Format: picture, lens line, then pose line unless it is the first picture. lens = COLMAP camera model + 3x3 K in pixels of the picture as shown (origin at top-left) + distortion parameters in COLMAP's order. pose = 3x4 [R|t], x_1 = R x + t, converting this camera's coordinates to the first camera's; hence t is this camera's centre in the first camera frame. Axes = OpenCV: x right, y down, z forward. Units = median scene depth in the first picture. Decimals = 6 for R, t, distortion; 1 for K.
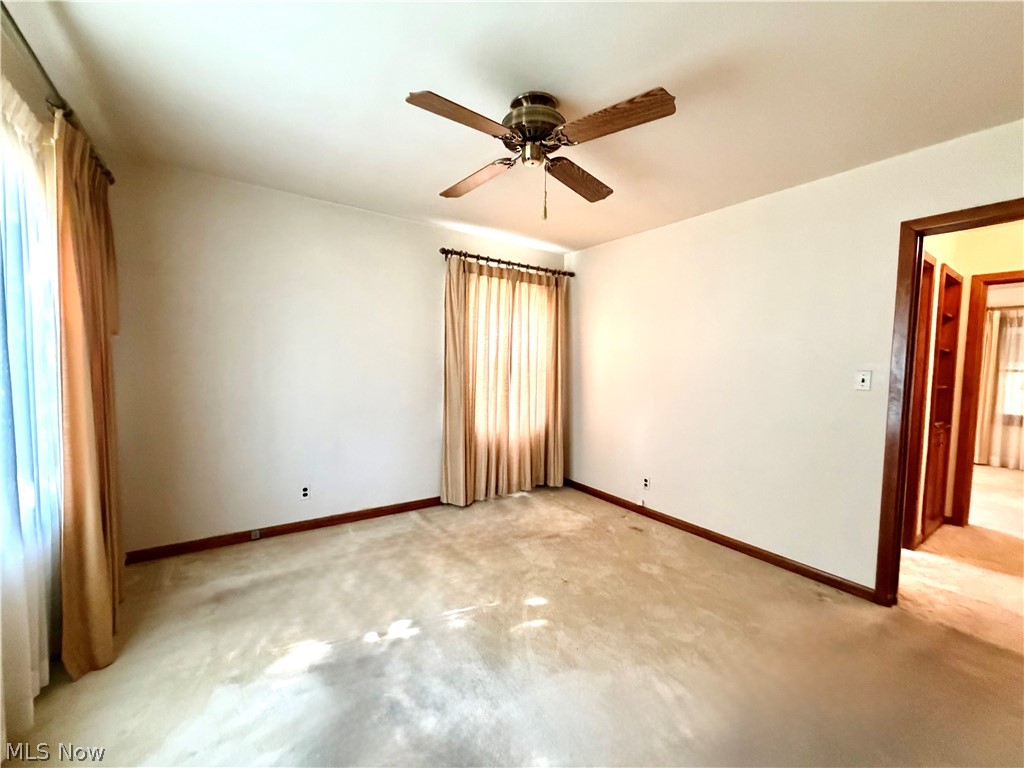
lens RADIAL K [[407.8, 0, 512.0], [0, 407.8, 384.0], [0, 0, 1]] dist [-0.001586, 0.000003]
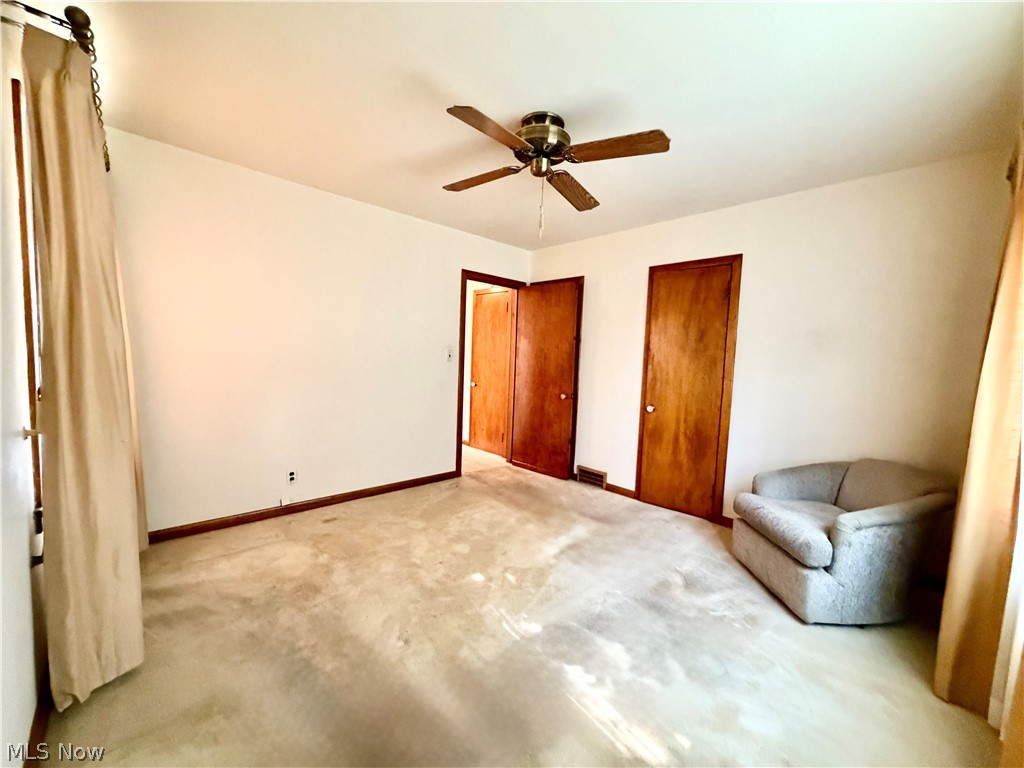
lens RADIAL K [[407.8, 0, 512.0], [0, 407.8, 384.0], [0, 0, 1]] dist [-0.001586, 0.000003]
pose [[-0.159974, -0.098314, 0.982213, -0.637684], [0.003829, 0.994959, 0.100213, -0.043191], [-0.987114, 0.019792, -0.158791, 0.733730]]
